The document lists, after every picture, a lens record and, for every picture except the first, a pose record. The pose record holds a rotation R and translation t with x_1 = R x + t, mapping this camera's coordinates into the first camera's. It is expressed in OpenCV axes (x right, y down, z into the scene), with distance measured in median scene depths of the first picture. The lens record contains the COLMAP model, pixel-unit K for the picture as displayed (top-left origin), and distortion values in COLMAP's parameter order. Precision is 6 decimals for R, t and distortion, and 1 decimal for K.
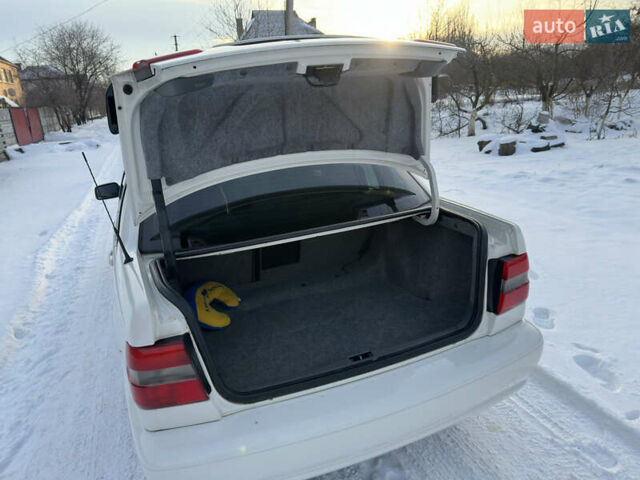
lens RADIAL K [[459.5, 0, 315.8], [0, 459.5, 236.2], [0, 0, 1]] dist [-0.003000, -0.008002]
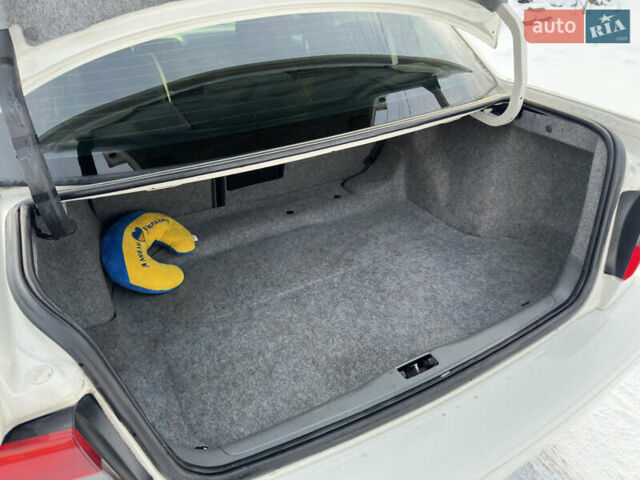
lens RADIAL K [[454.1, 0, 323.4], [0, 454.1, 236.3], [0, 0, 1]] dist [0.058163, -0.082687]
pose [[0.992660, -0.024157, 0.118500, -0.069285], [-0.006396, 0.967991, 0.250904, -0.034073], [-0.120768, -0.249820, 0.960732, 0.396571]]
